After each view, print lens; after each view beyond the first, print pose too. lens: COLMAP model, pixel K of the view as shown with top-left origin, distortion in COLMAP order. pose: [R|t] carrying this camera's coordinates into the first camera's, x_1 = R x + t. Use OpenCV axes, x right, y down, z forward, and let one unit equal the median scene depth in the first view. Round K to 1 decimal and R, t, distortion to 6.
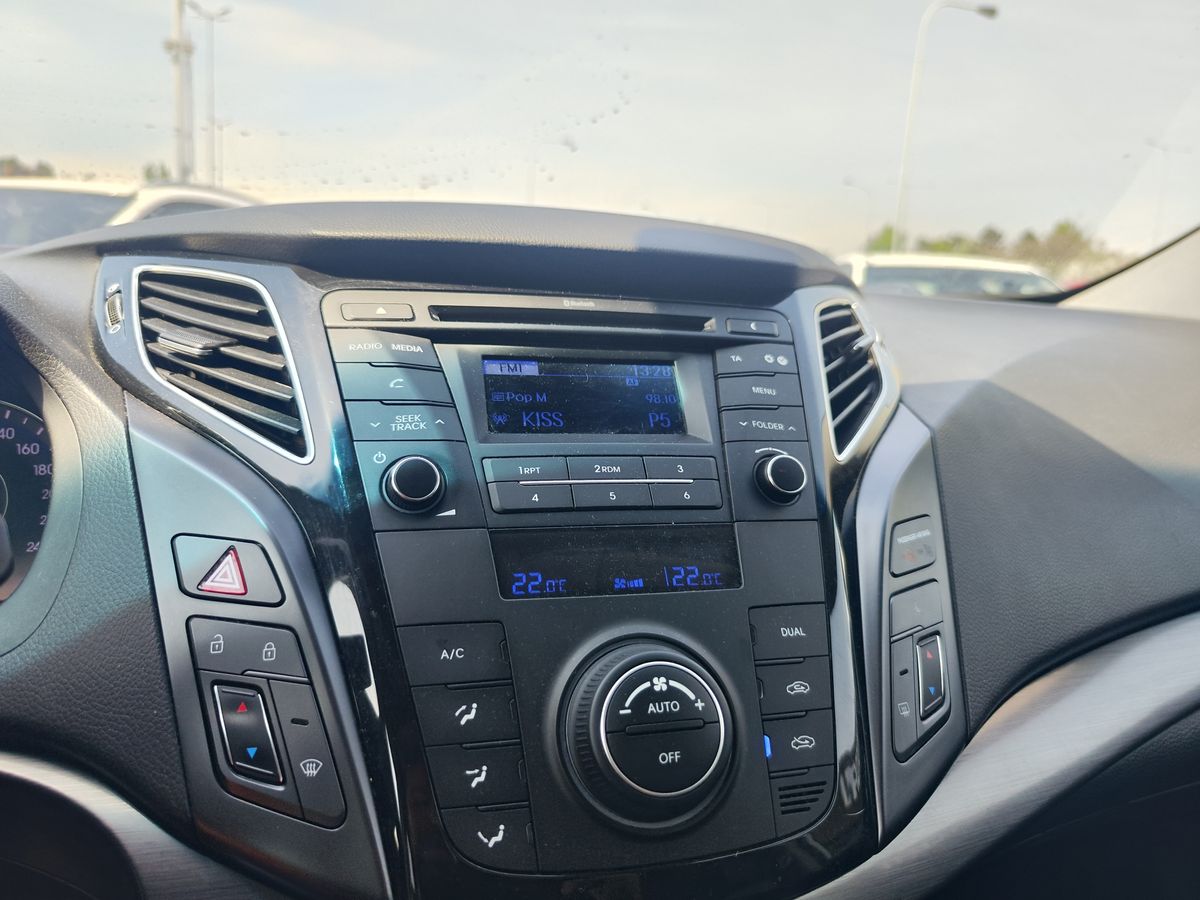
lens RADIAL K [[824.2, 0, 597.8], [0, 824.2, 446.9], [0, 0, 1]] dist [-0.020425, 0.010934]
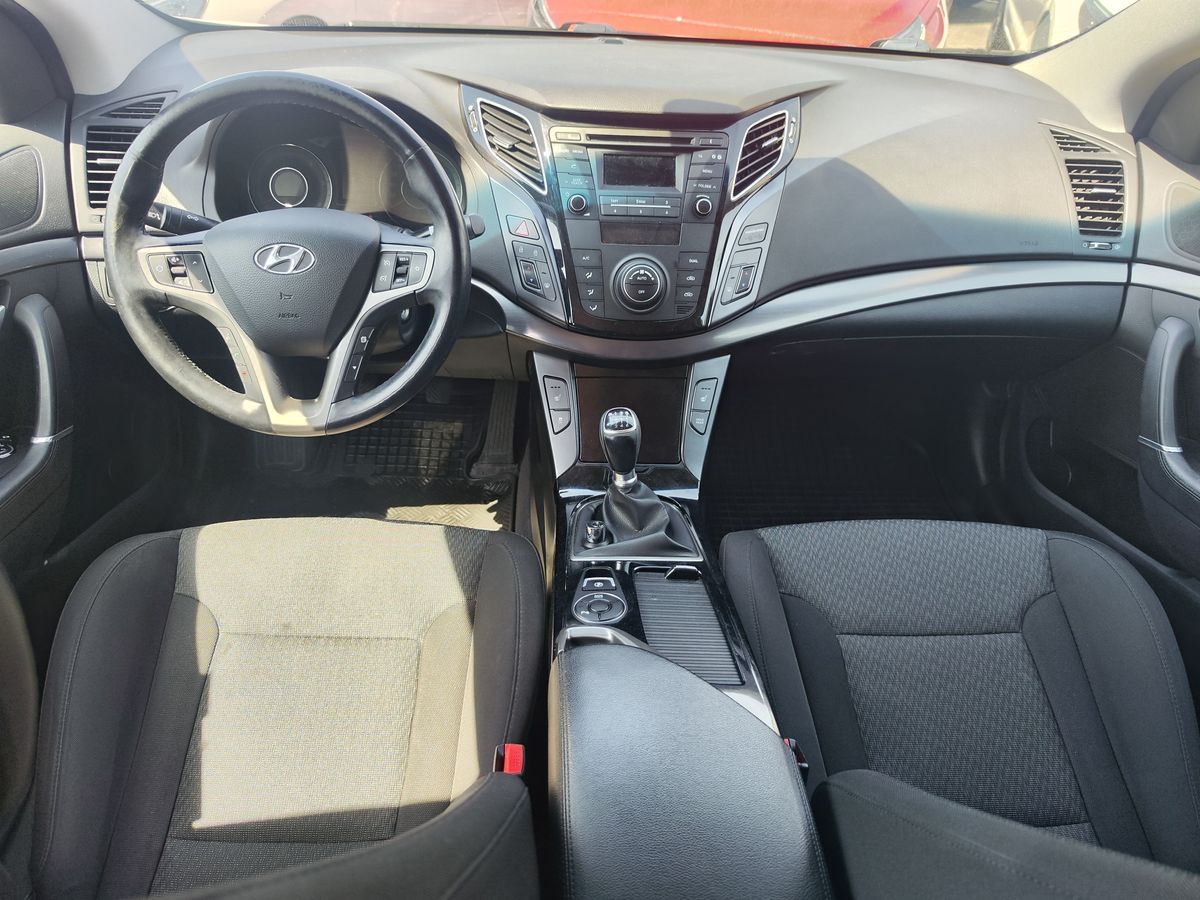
lens RADIAL K [[824.2, 0, 597.6], [0, 824.2, 448.5], [0, 0, 1]] dist [-0.020425, 0.010934]
pose [[0.969028, 0.135942, -0.206167, 0.568844], [-0.030188, 0.893794, 0.447460, -0.479699], [0.245100, -0.427377, 0.870215, -1.925317]]
